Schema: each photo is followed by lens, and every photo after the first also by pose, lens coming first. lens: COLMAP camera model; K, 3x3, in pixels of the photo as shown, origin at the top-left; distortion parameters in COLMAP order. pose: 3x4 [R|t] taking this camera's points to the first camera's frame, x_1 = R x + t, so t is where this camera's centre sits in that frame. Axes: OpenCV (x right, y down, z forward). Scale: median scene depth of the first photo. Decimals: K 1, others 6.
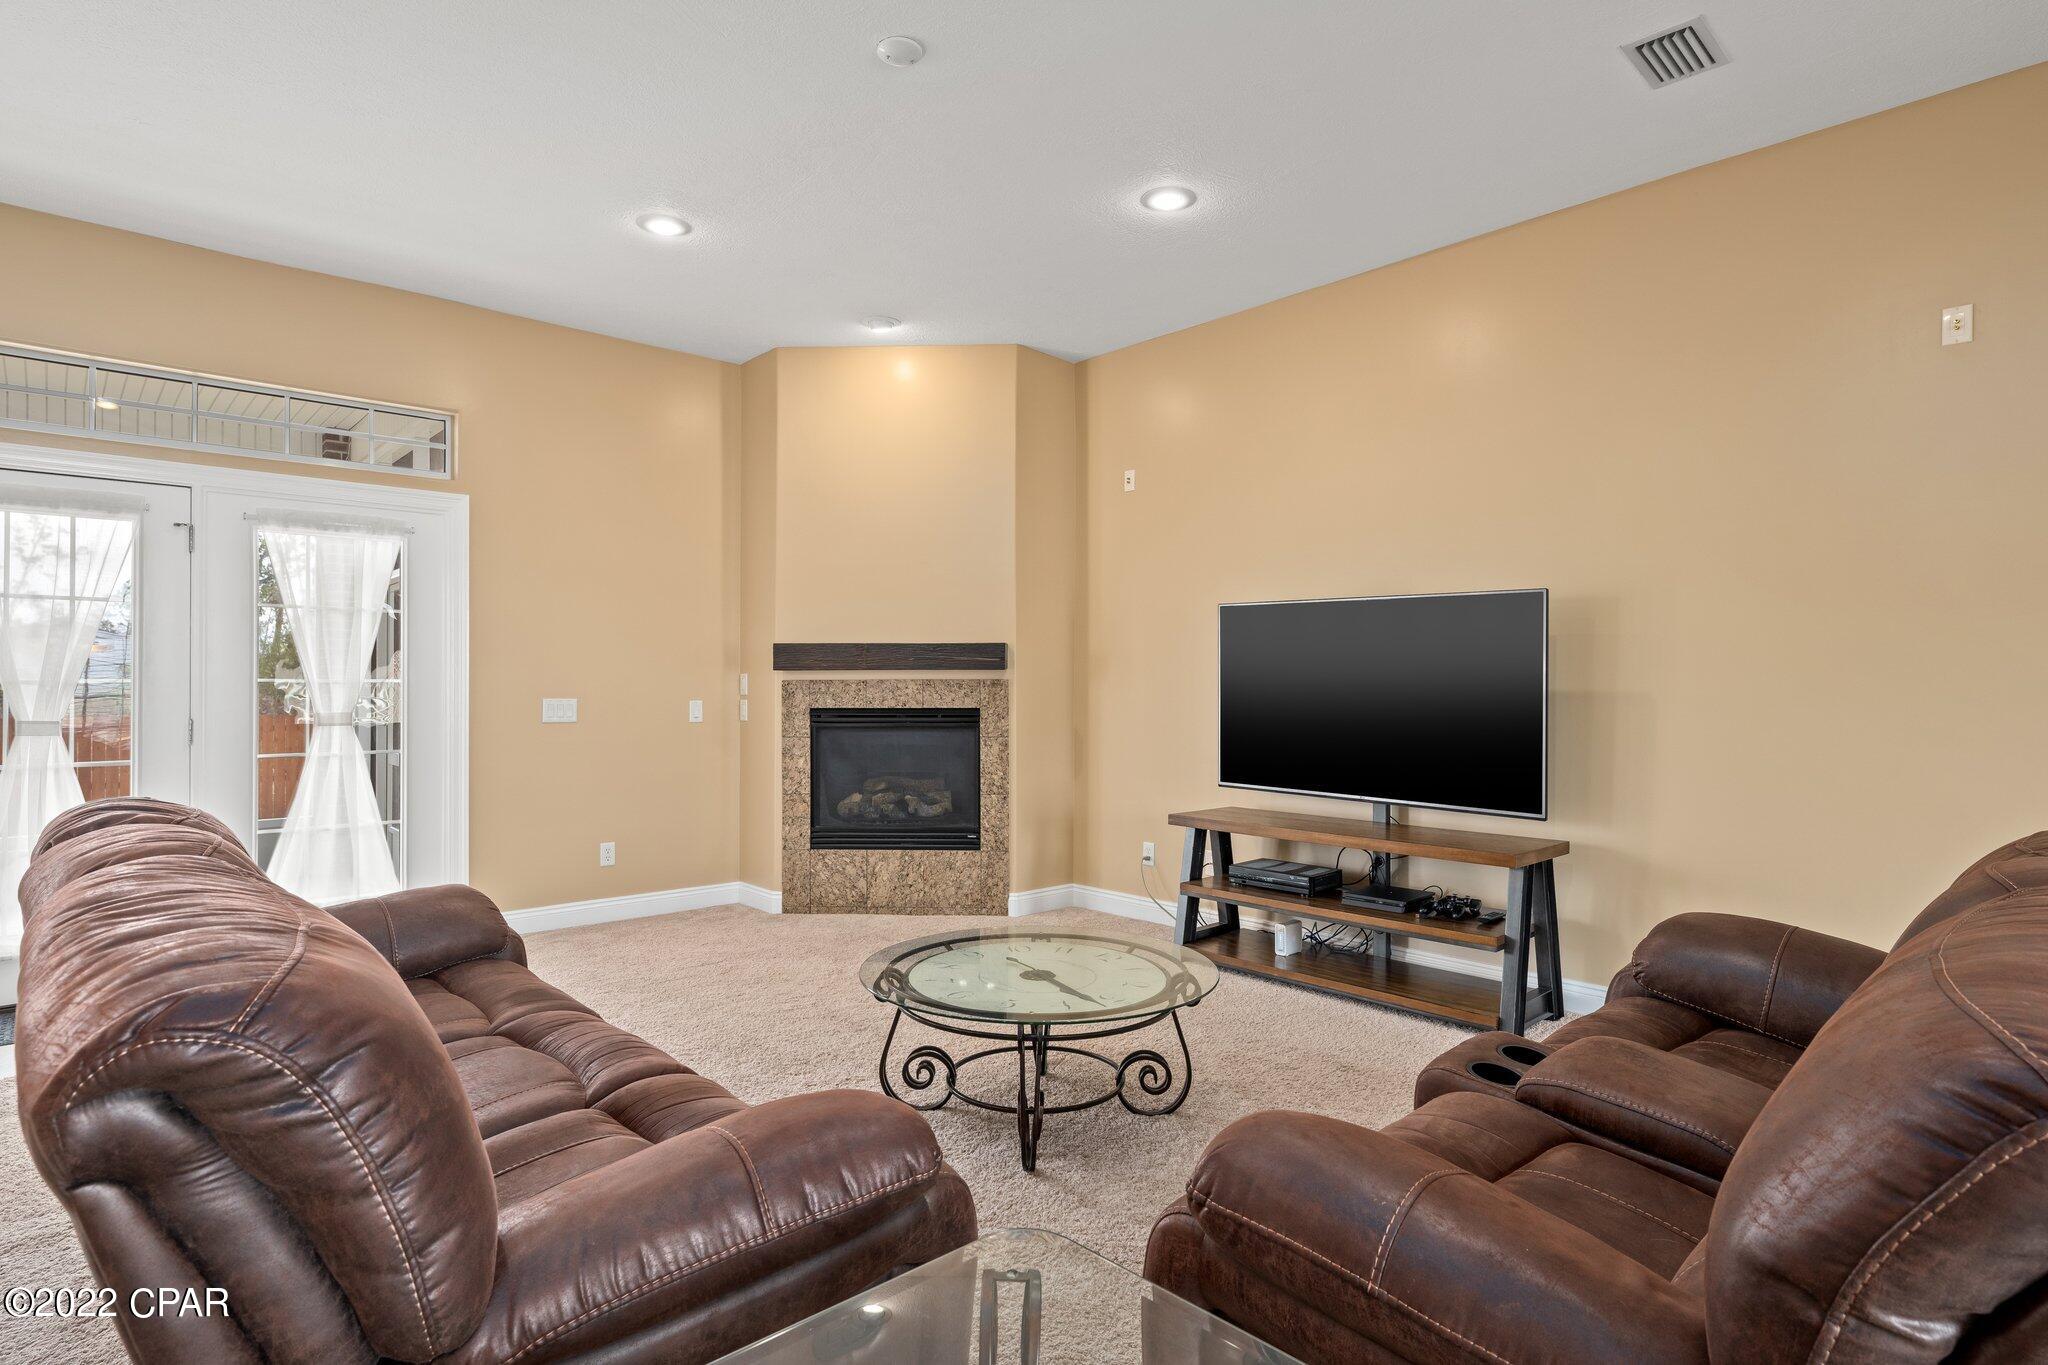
lens RADIAL K [[1052.7, 0, 1024.0], [0, 1052.7, 682.5], [0, 0, 1]] dist [0.000645, 0.000397]
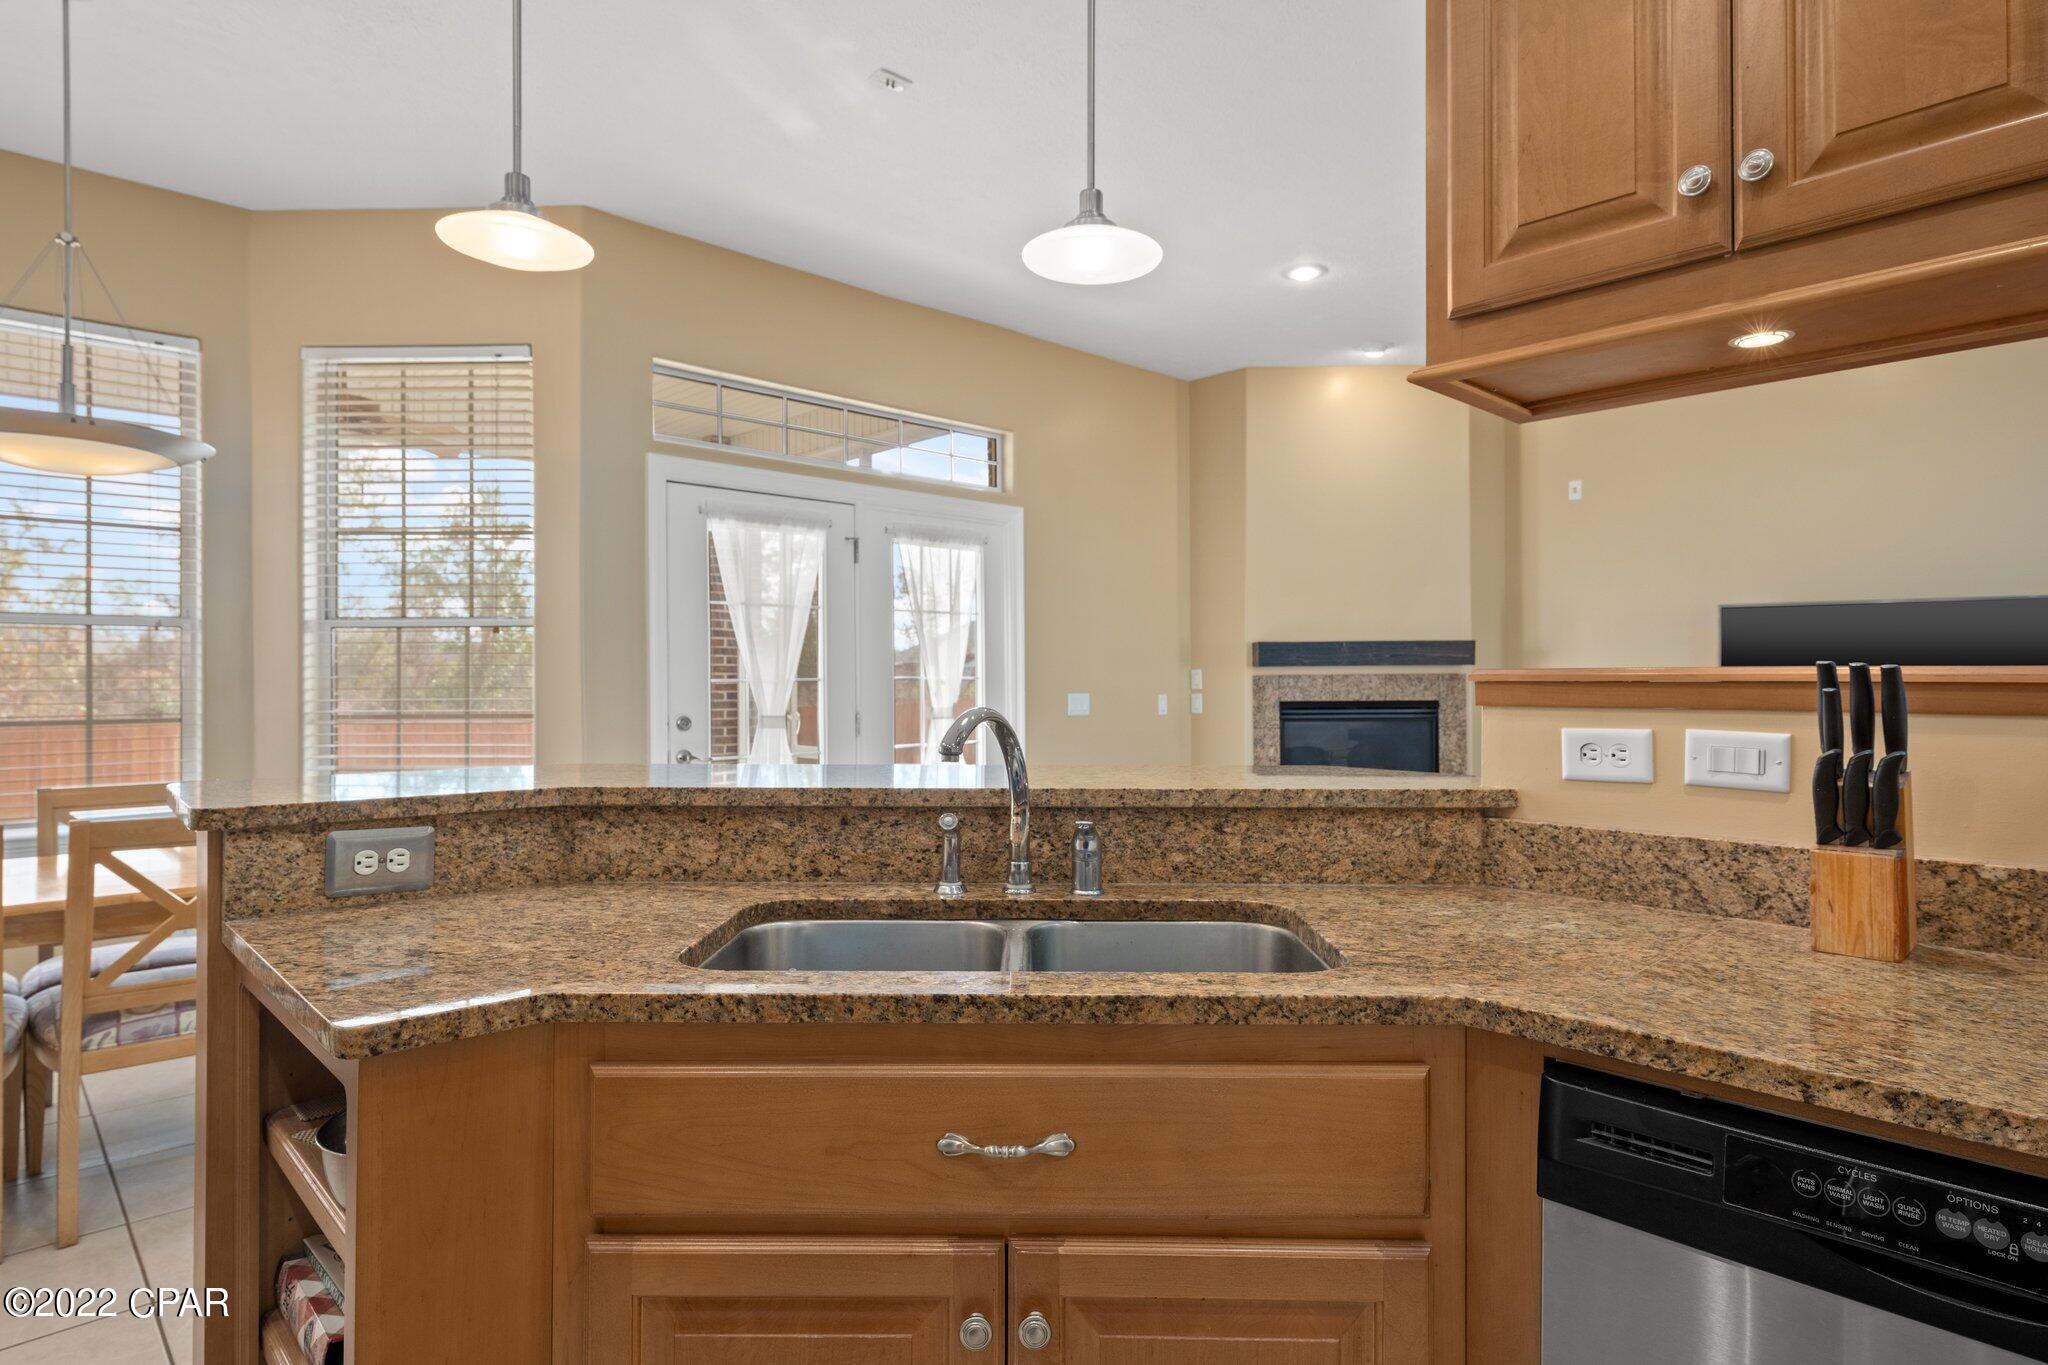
lens RADIAL K [[1102.4, 0, 1024.0], [0, 1102.4, 682.5], [0, 0, 1]] dist [-0.000045, -0.000498]
pose [[0.999795, -0.005511, 0.019501, -0.489299], [0.005405, 0.999970, 0.005466, -0.002547], [-0.019531, -0.005359, 0.999795, -0.127430]]
